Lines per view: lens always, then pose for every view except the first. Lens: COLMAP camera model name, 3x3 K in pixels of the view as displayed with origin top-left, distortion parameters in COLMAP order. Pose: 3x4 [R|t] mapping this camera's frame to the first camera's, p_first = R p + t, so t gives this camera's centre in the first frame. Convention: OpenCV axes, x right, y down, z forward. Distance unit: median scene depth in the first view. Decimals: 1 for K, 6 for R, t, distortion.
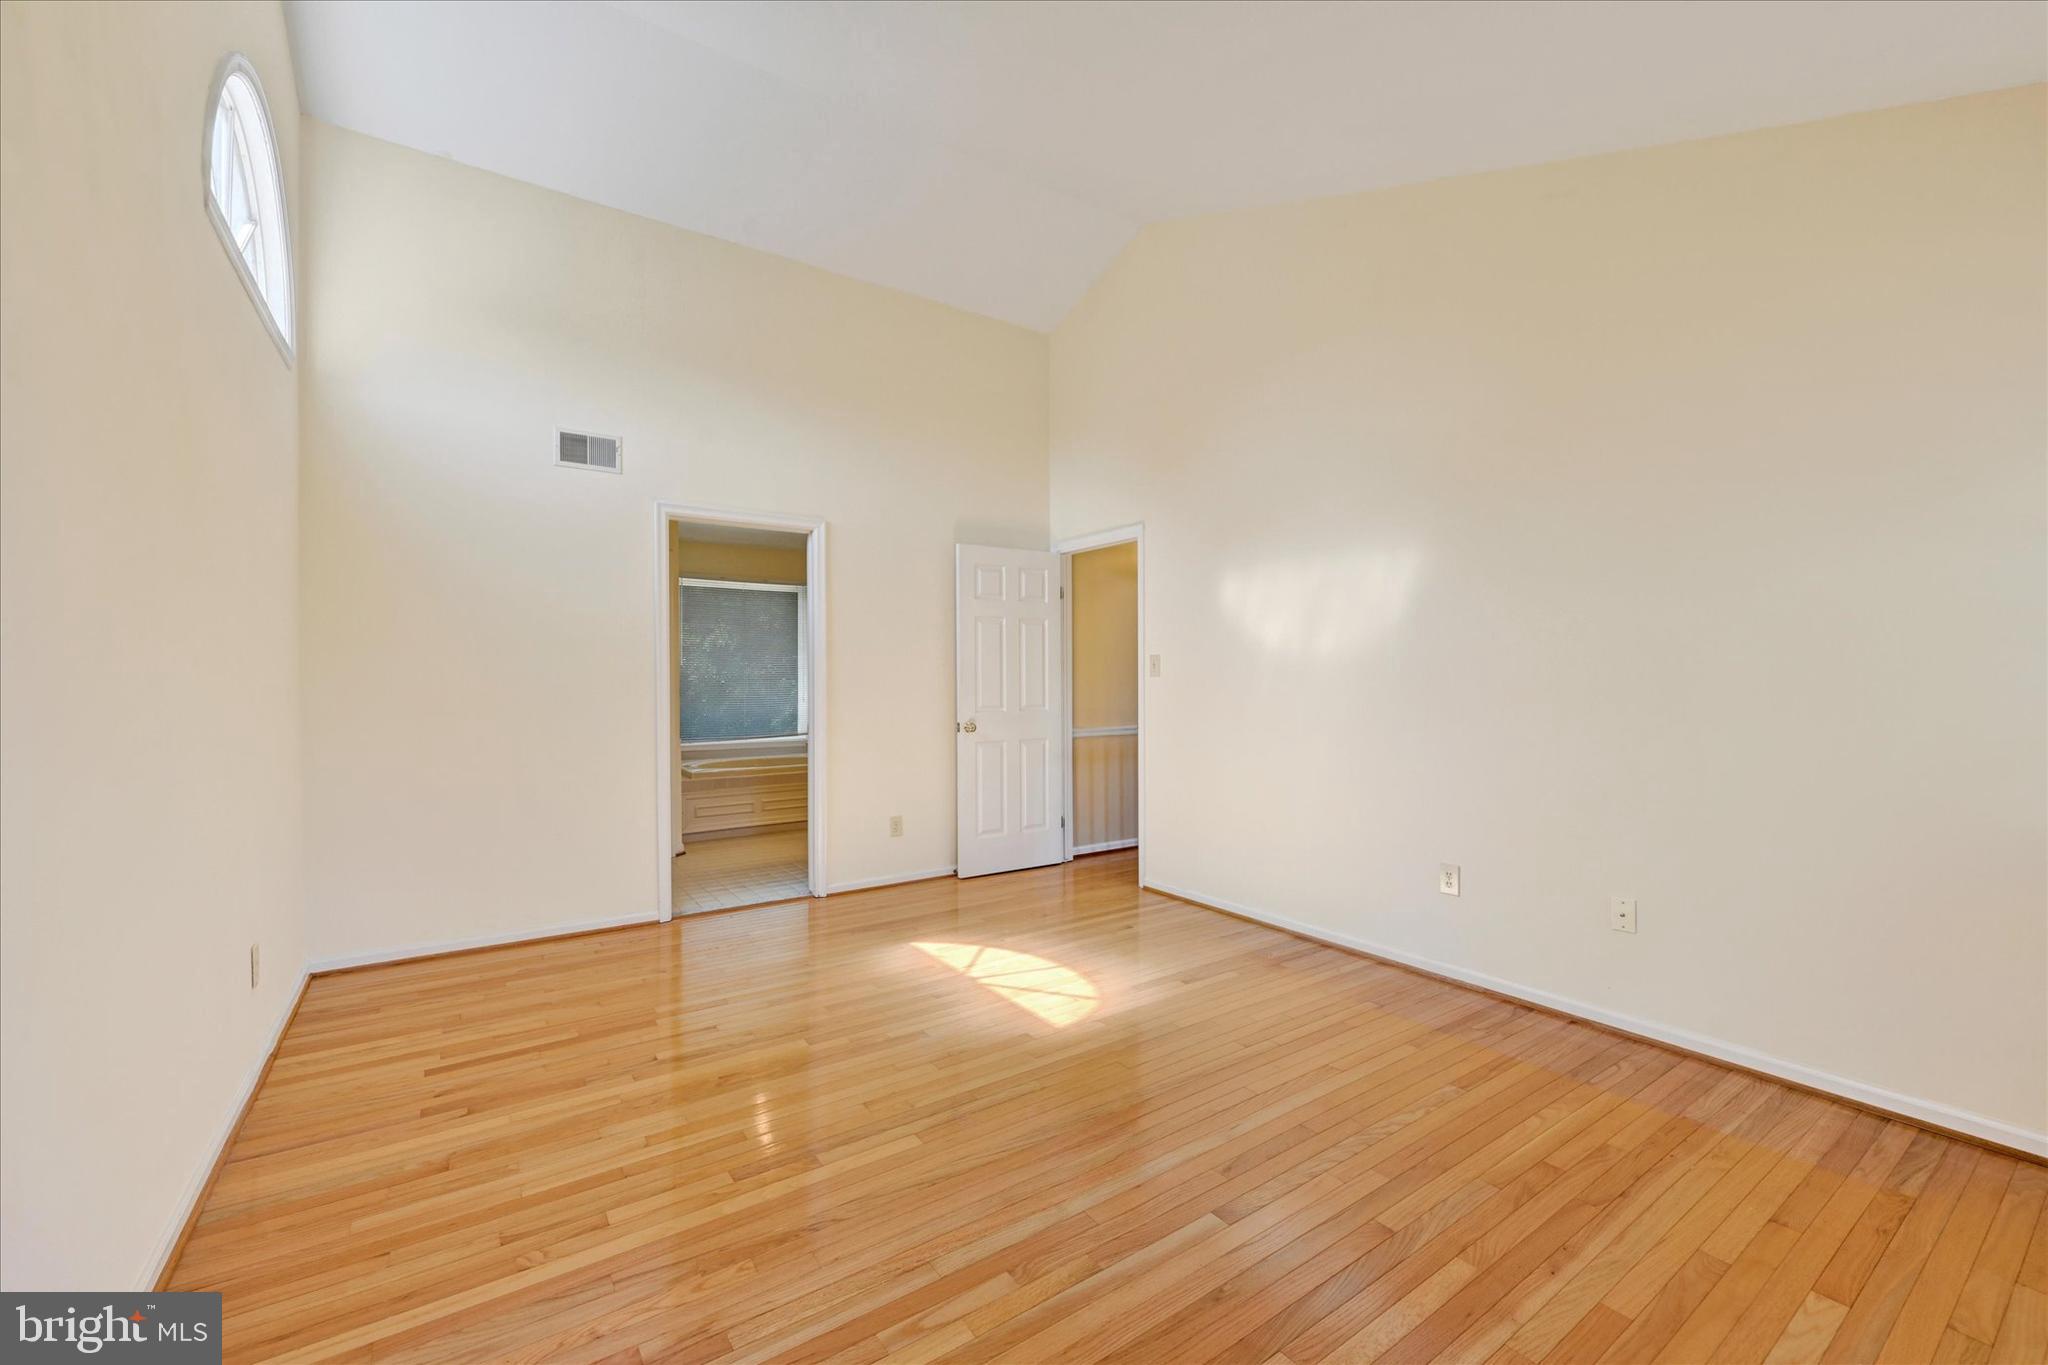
lens RADIAL K [[826.0, 0, 1029.6], [0, 826.0, 683.5], [0, 0, 1]] dist [0.005382, -0.000919]
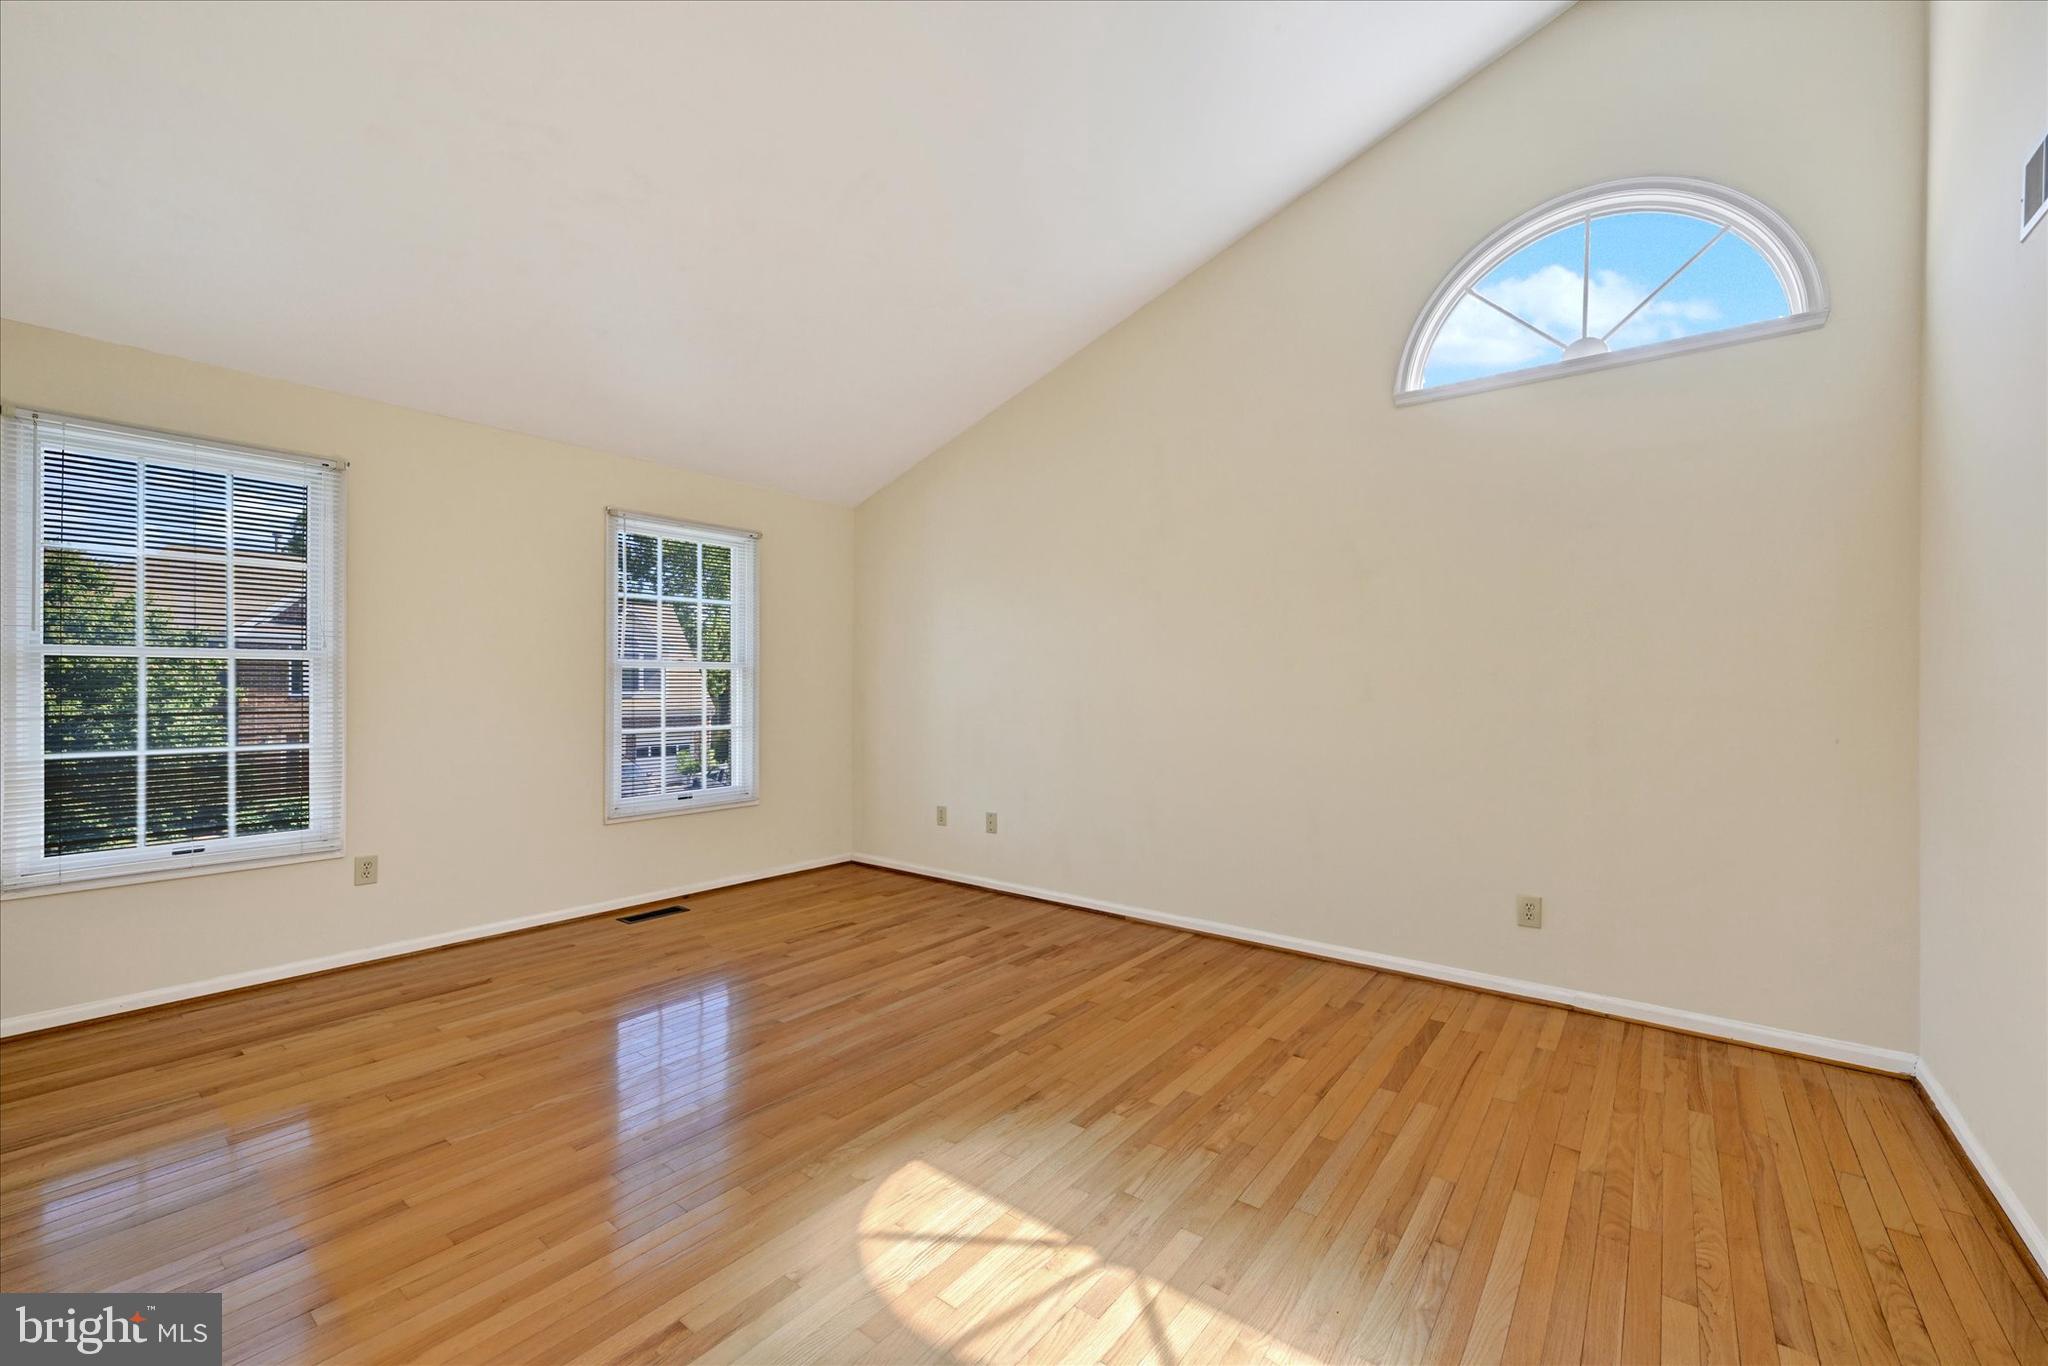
lens RADIAL K [[826.0, 0, 1029.4], [0, 826.0, 686.4], [0, 0, 1]] dist [0.005382, -0.000919]
pose [[-0.954107, -0.005188, -0.299422, 0.153542], [-0.008413, 0.999920, 0.009482, -0.009943], [0.299349, 0.011566, -0.954074, 1.642926]]
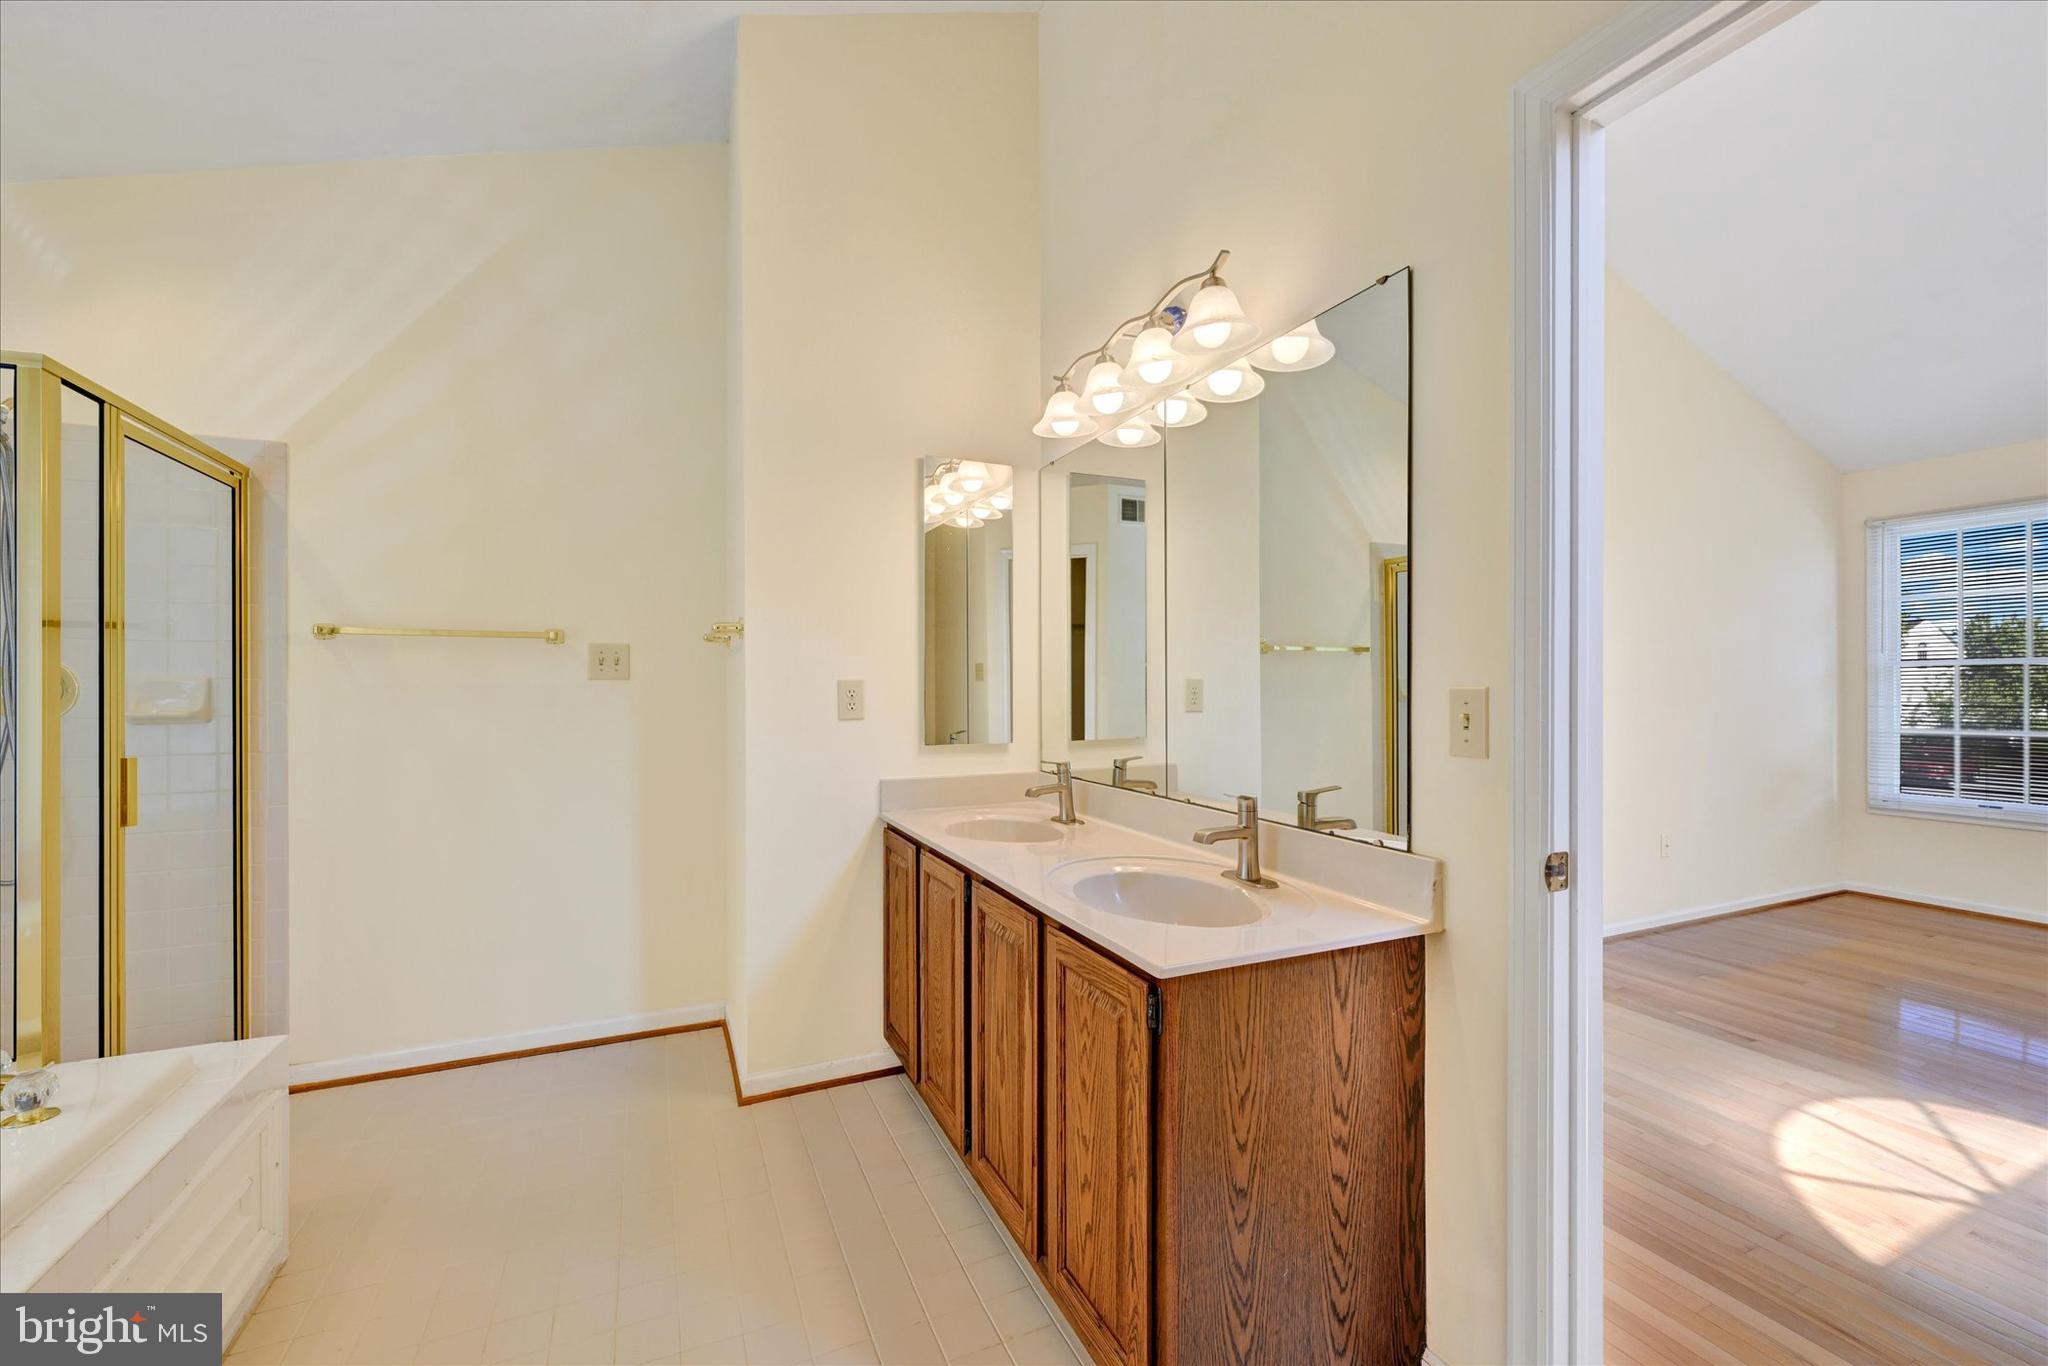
lens RADIAL K [[826.0, 0, 1019.2], [0, 826.0, 687.5], [0, 0, 1]] dist [0.005382, -0.000919]
pose [[0.183165, -0.001689, 0.983081, -0.833962], [0.000753, 0.999998, 0.001578, 0.006258], [-0.983082, 0.000451, 0.183166, 1.719803]]
